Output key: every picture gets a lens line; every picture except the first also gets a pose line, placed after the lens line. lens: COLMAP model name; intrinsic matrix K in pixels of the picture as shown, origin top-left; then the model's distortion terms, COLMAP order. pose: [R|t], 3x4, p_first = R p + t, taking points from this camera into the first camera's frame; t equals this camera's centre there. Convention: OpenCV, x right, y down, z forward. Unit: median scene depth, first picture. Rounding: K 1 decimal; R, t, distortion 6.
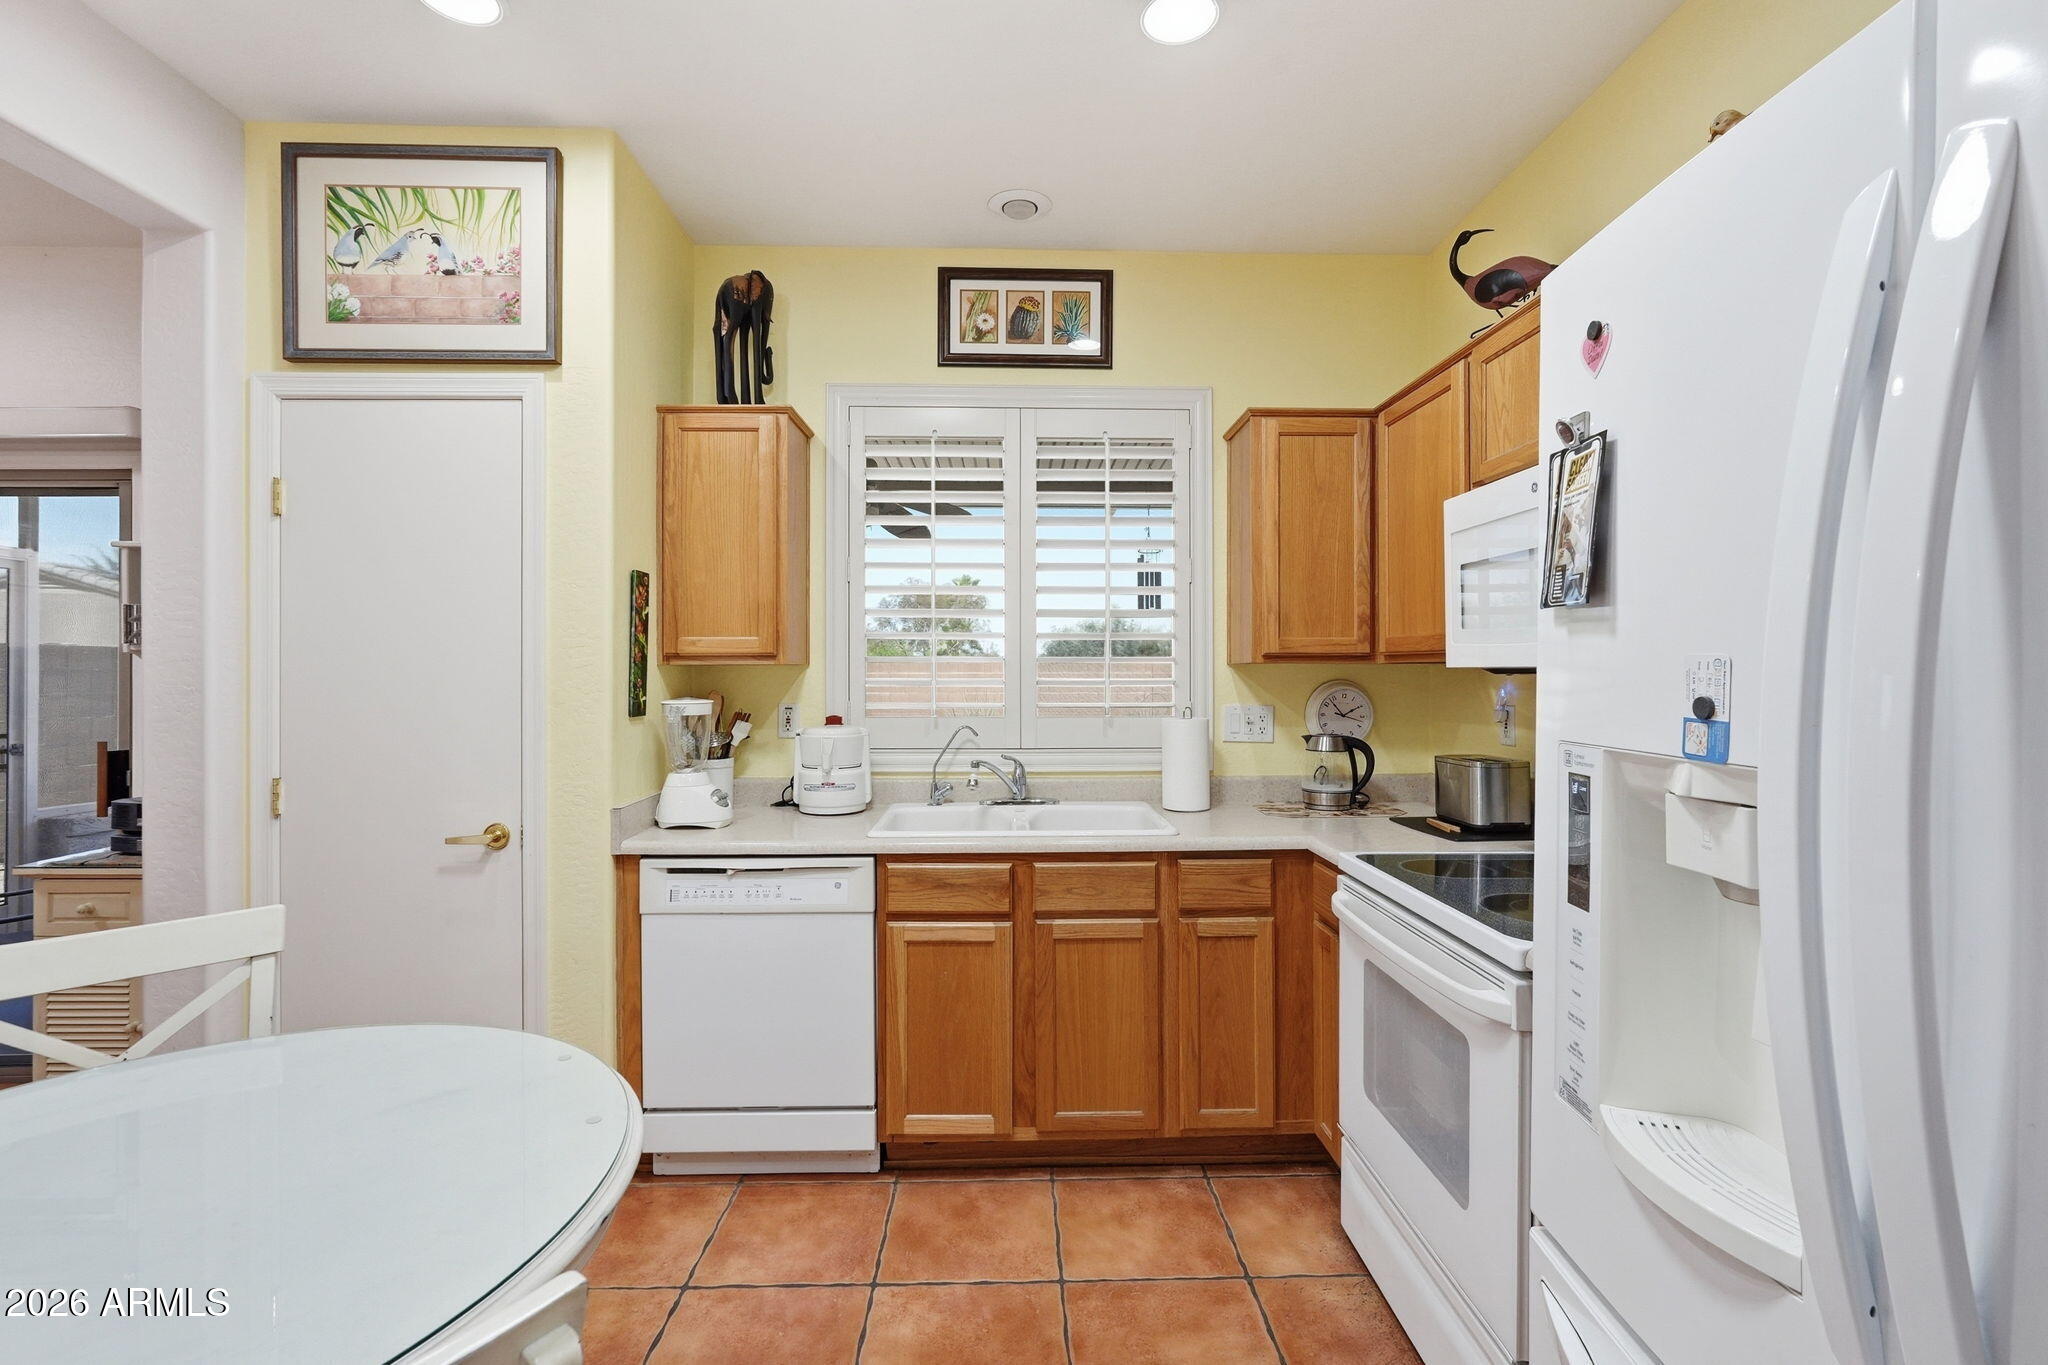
lens RADIAL K [[910.5, 0, 1026.8], [0, 910.5, 679.5], [0, 0, 1]] dist [-0.011236, 0.003390]
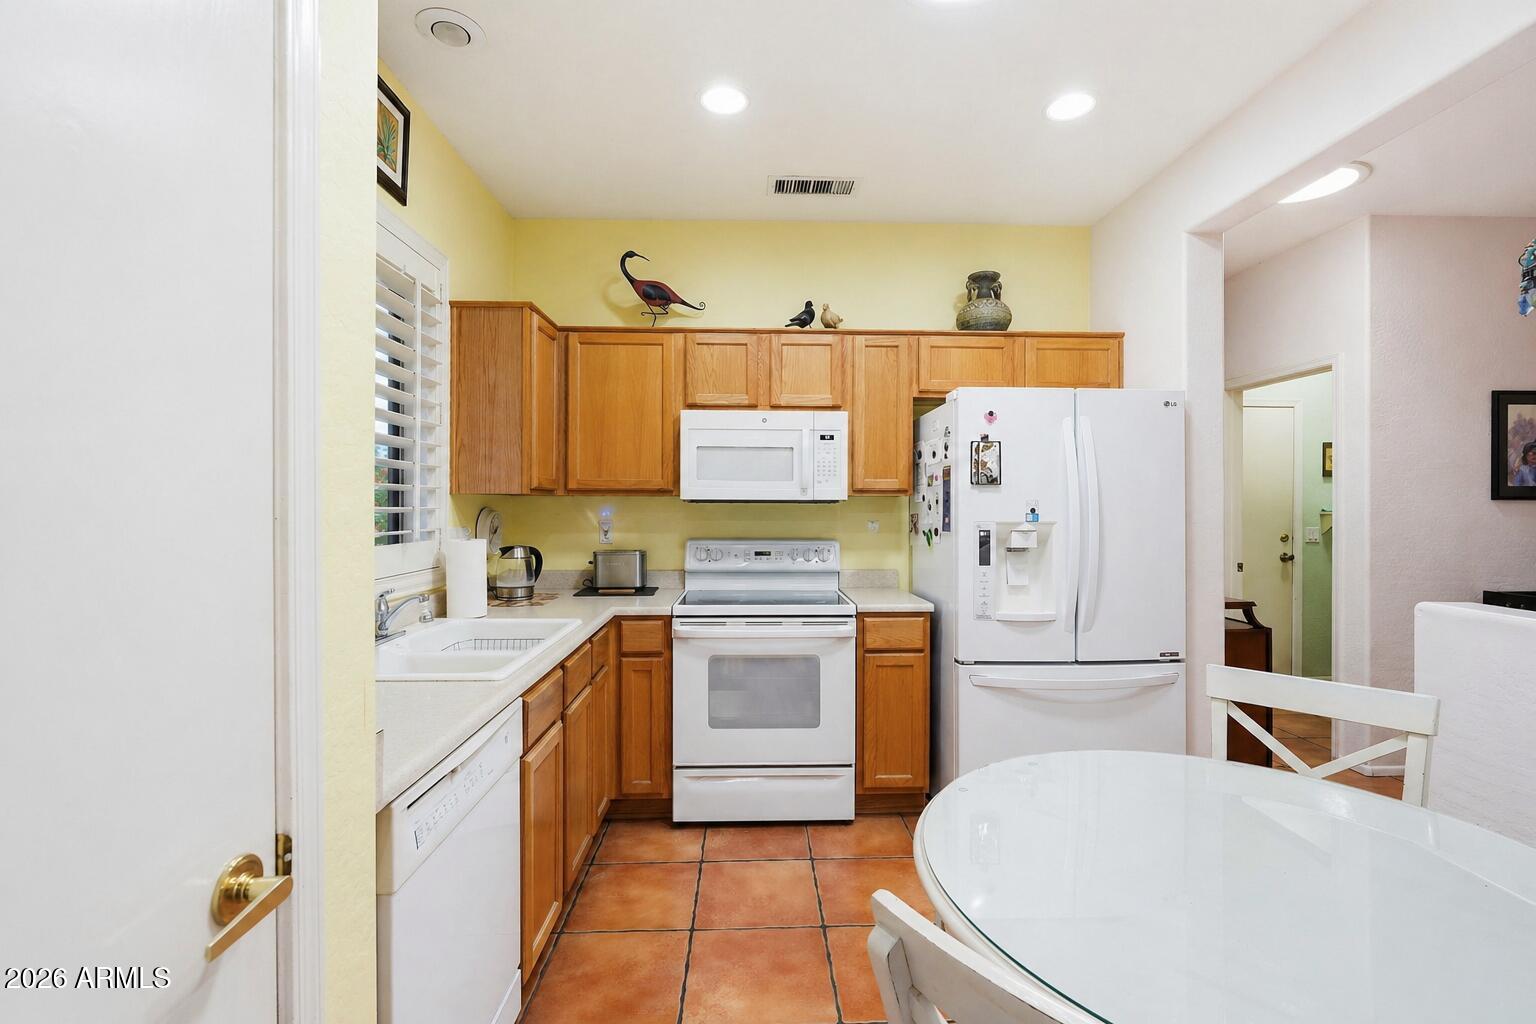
lens RADIAL K [[682.9, 0, 777.6], [0, 682.9, 509.5], [0, 0, 1]] dist [-0.011236, 0.003390]
pose [[-0.003413, -0.005206, 0.999981, -0.845871], [0.002820, 0.999982, 0.005215, 0.001630], [-0.999990, 0.002838, -0.003398, 0.718260]]
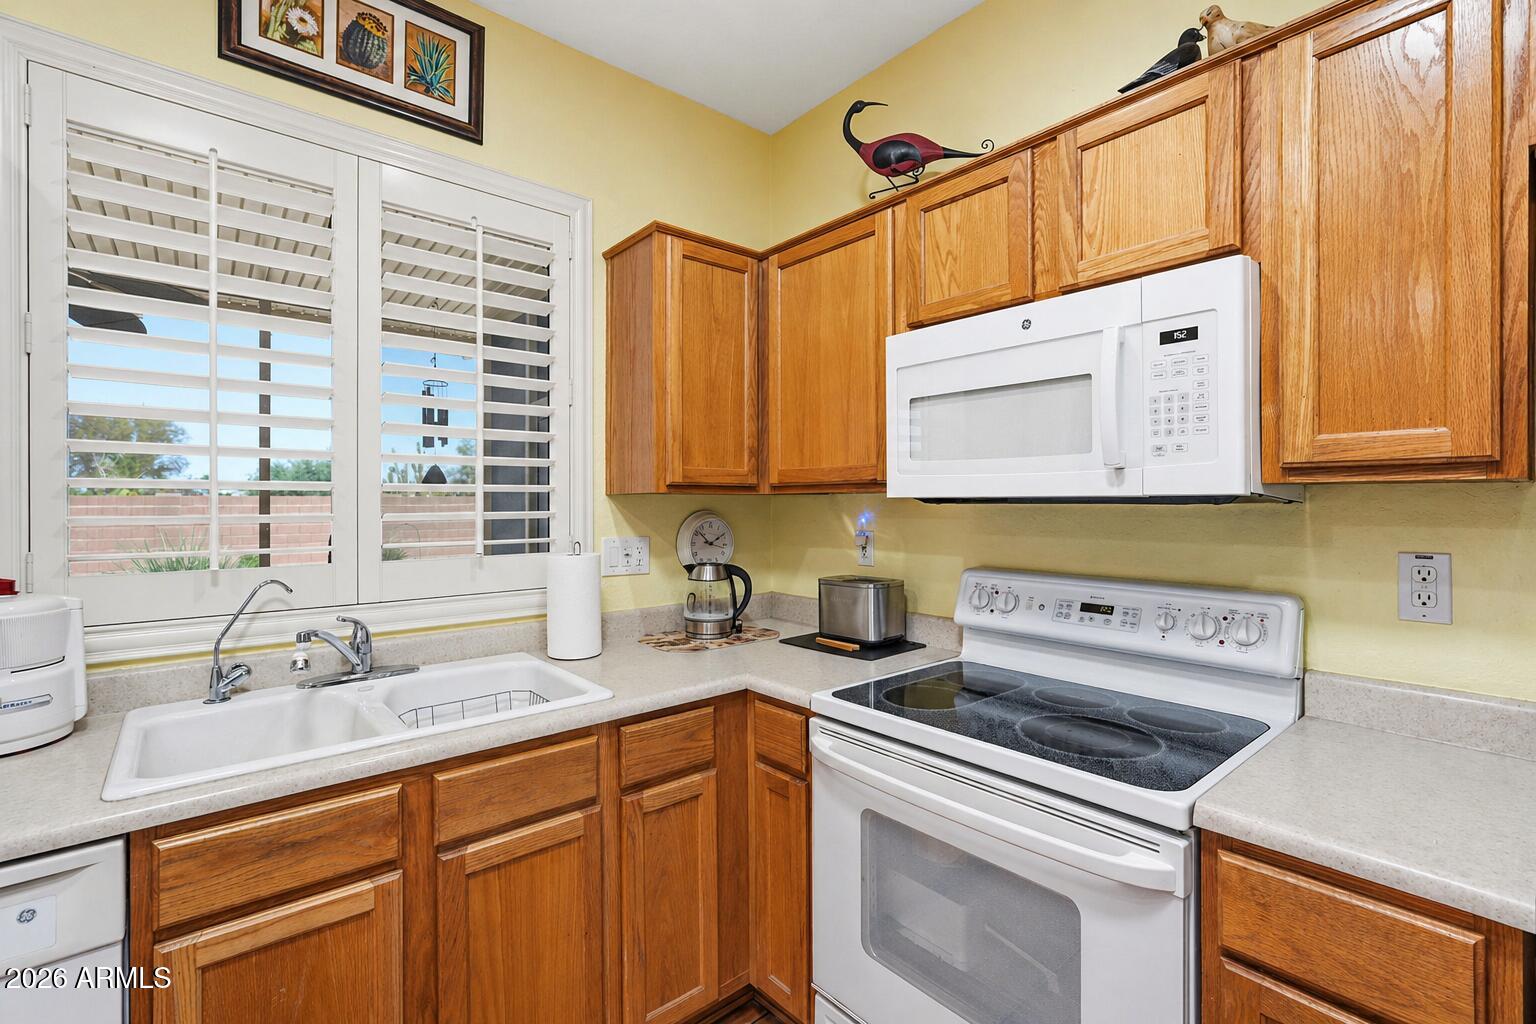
lens RADIAL K [[682.9, 0, 770.5], [0, 682.9, 504.7], [0, 0, 1]] dist [-0.011236, 0.003390]
pose [[0.777800, -0.001027, 0.628511, -0.118172], [0.005963, 0.999966, -0.005744, -0.001304], [-0.628483, 0.008216, 0.777780, 0.425374]]
